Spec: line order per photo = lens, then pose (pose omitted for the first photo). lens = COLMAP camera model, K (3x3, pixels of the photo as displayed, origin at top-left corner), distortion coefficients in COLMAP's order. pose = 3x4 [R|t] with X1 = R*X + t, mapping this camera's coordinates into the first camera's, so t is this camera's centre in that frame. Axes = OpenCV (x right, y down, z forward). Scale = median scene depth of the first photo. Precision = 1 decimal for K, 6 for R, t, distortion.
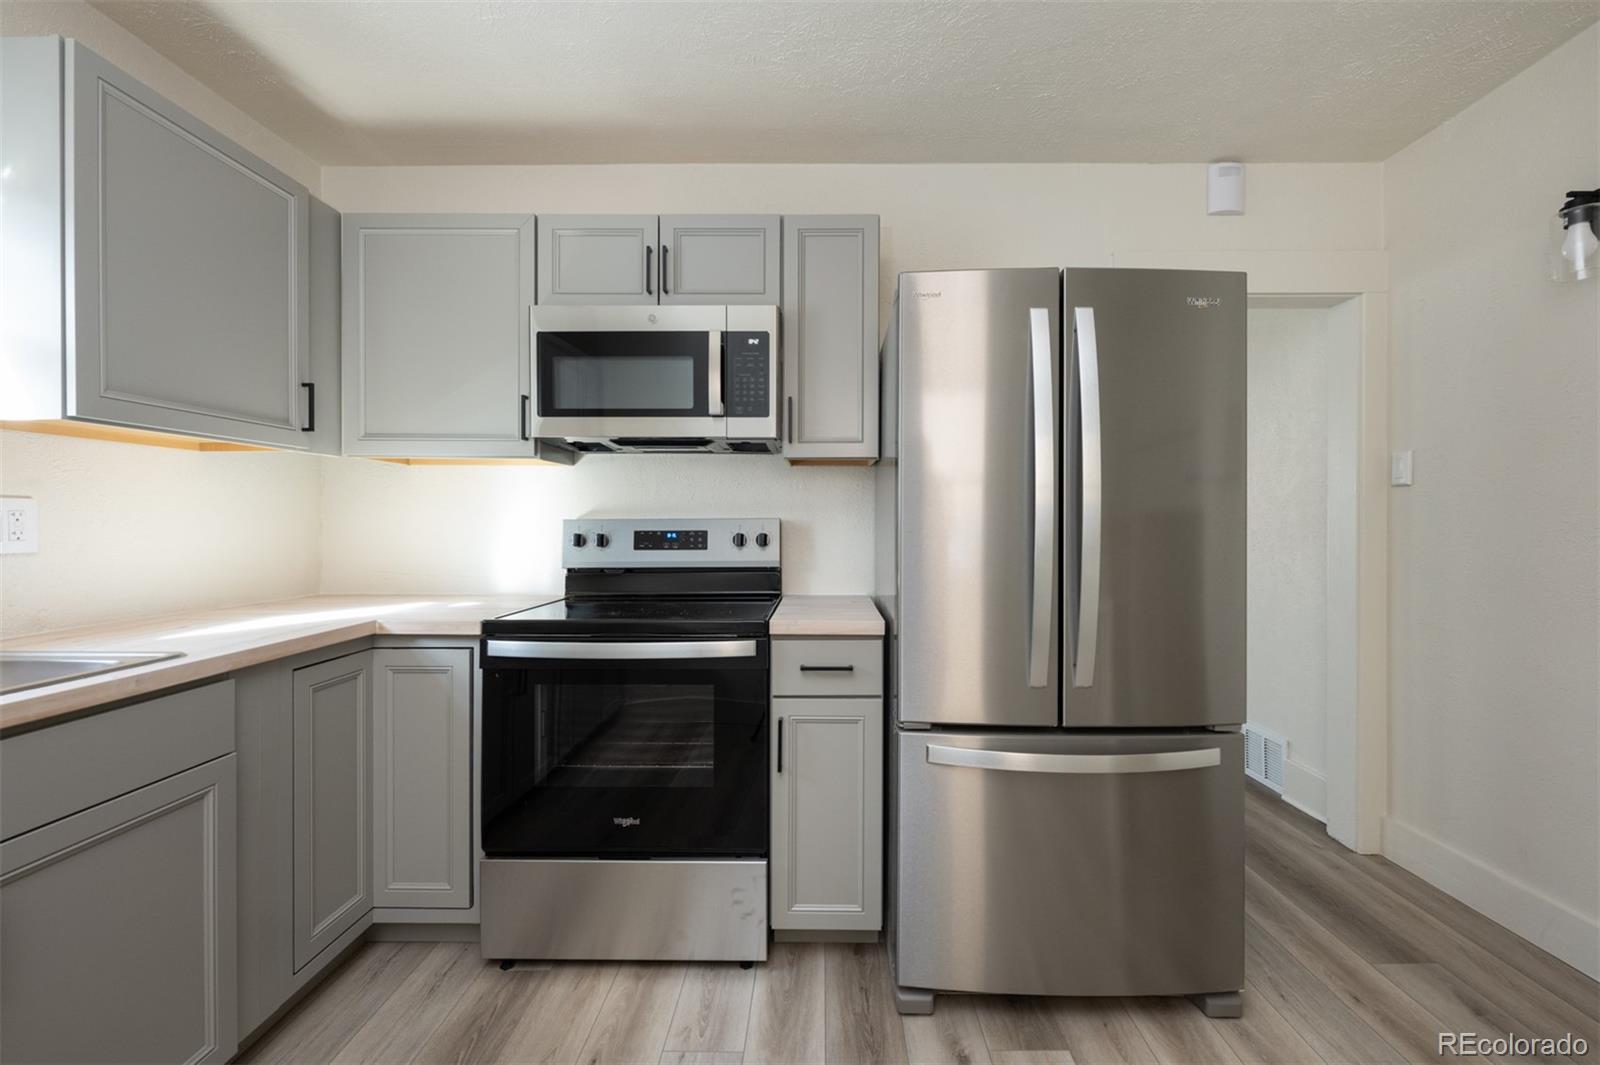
lens RADIAL K [[672.7, 0, 812.6], [0, 672.7, 525.8], [0, 0, 1]] dist [-0.001069, 0.000033]
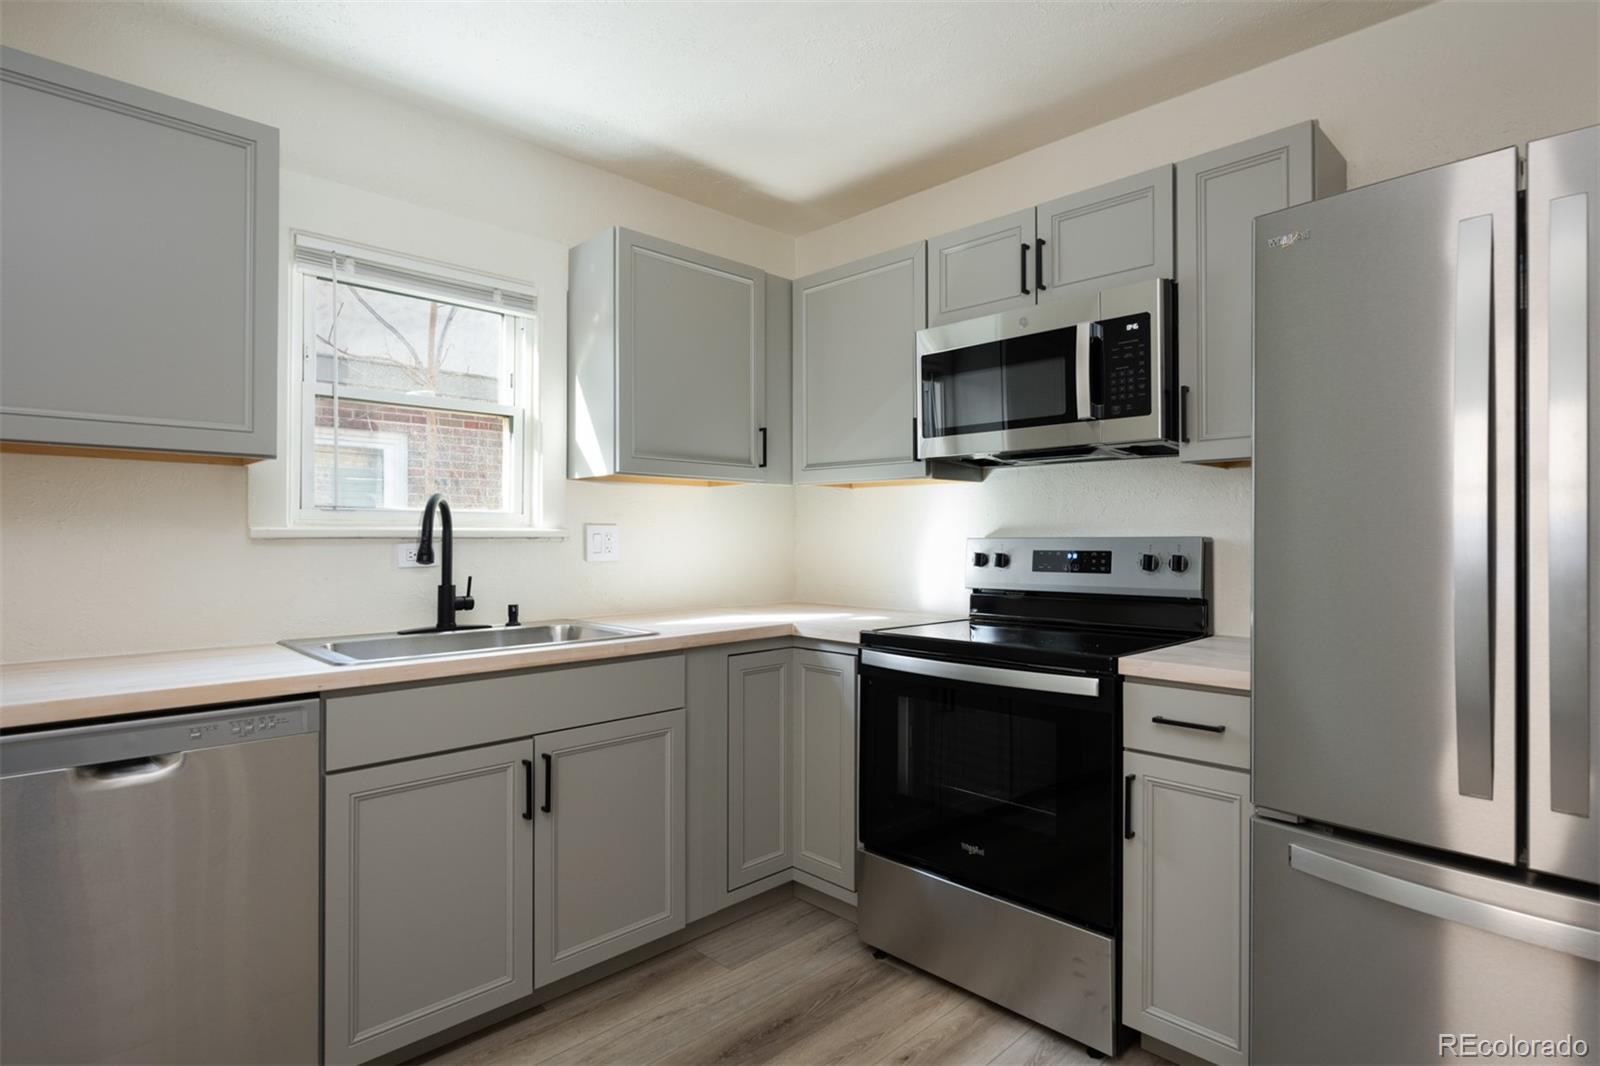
lens RADIAL K [[817.1, 0, 780.1], [0, 817.1, 534.5], [0, 0, 1]] dist [0.001025, 0.000115]
pose [[0.702025, -0.003315, -0.712144, 0.339157], [-0.003145, 0.999965, -0.007754, -0.005234], [0.712145, 0.007683, 0.701990, -0.029134]]
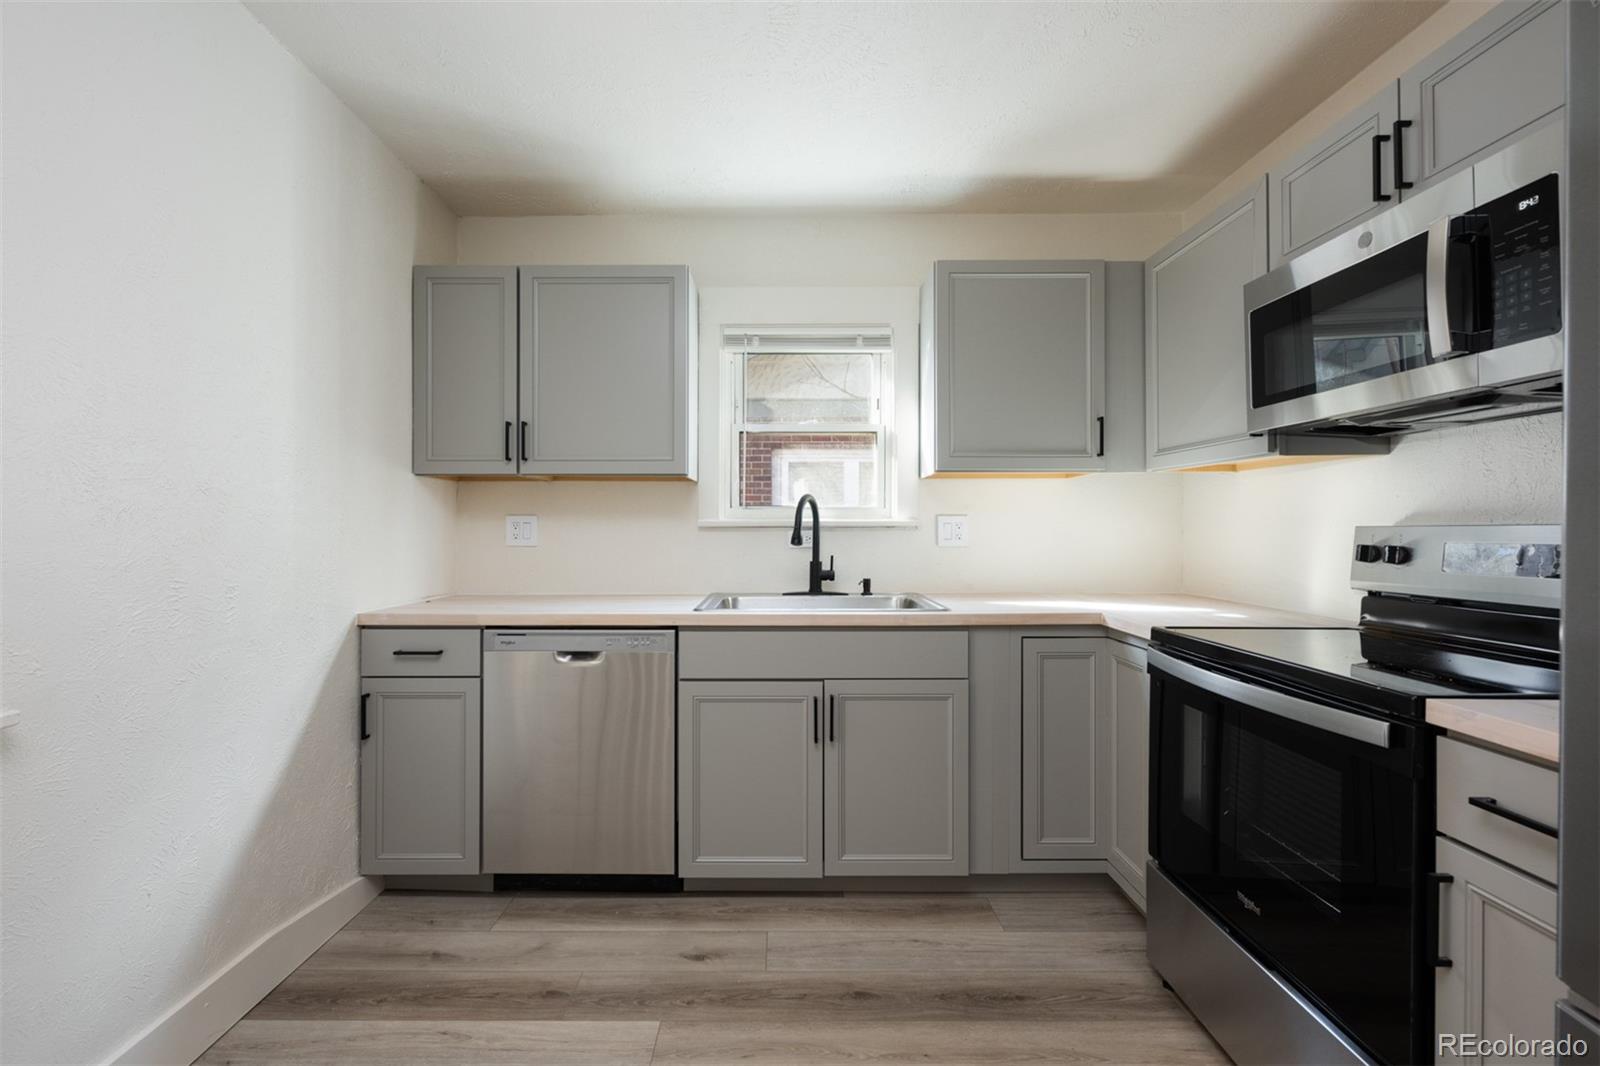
lens RADIAL K [[657.9, 0, 775.3], [0, 657.9, 527.5], [0, 0, 1]] dist [0.000916, -0.000153]
pose [[0.010465, -0.000719, -0.999945, 0.459023], [-0.003618, 0.999993, -0.000757, -0.005231], [0.999939, 0.003625, 0.010462, 0.388289]]
